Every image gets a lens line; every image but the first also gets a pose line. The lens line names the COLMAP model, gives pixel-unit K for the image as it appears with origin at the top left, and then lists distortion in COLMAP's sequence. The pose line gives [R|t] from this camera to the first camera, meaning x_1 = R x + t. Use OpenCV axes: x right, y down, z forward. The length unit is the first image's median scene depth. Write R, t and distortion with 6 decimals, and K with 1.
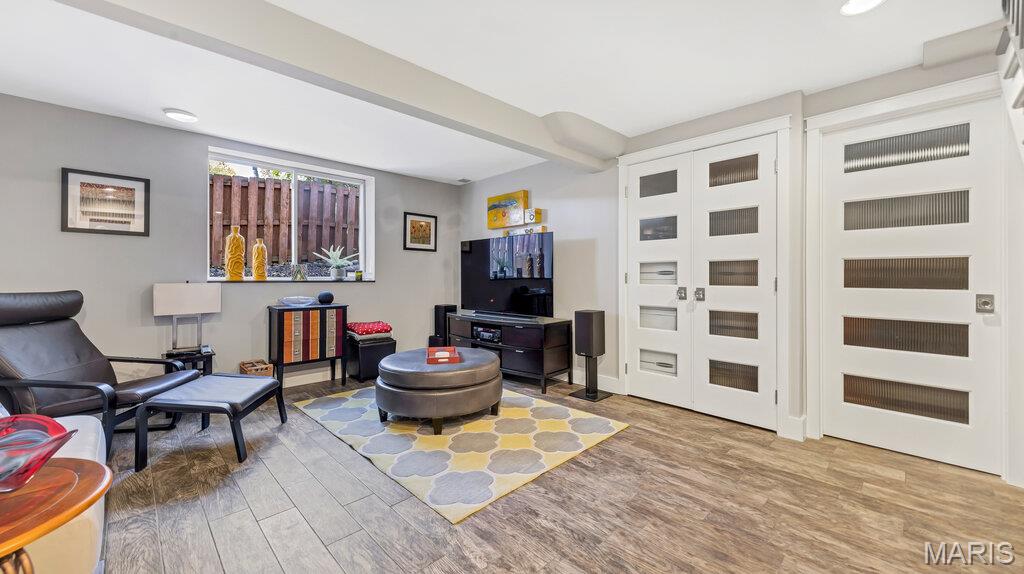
lens RADIAL K [[388.7, 0, 513.4], [0, 388.7, 280.1], [0, 0, 1]] dist [-0.000399, 0.000271]
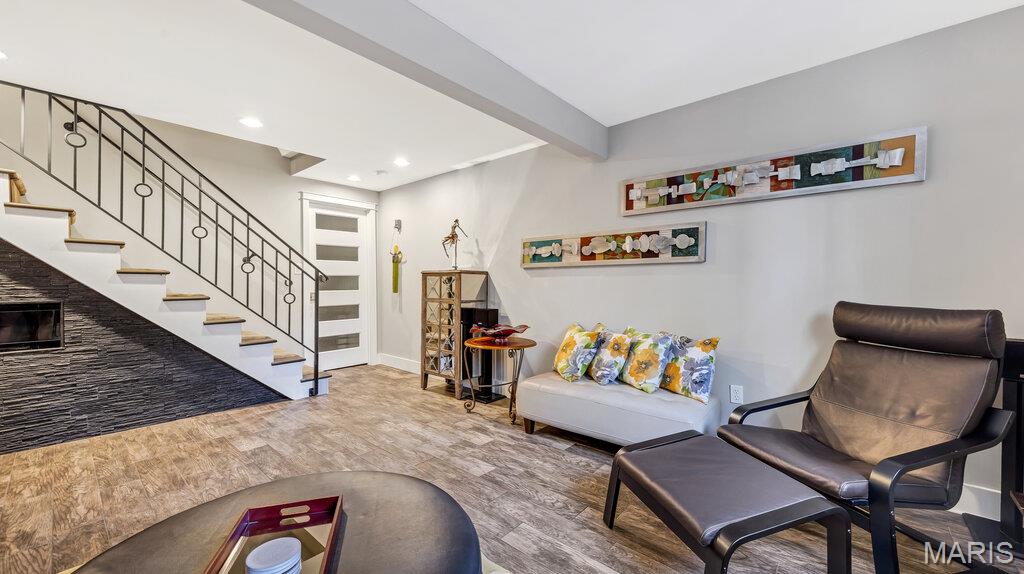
lens RADIAL K [[388.7, 0, 510.1], [0, 388.7, 282.5], [0, 0, 1]] dist [-0.000399, 0.000271]
pose [[-0.996965, 0.000341, -0.077850, -0.580497], [-0.000022, 0.999989, 0.004655, -0.015697], [0.077850, 0.004643, -0.996954, 2.275551]]
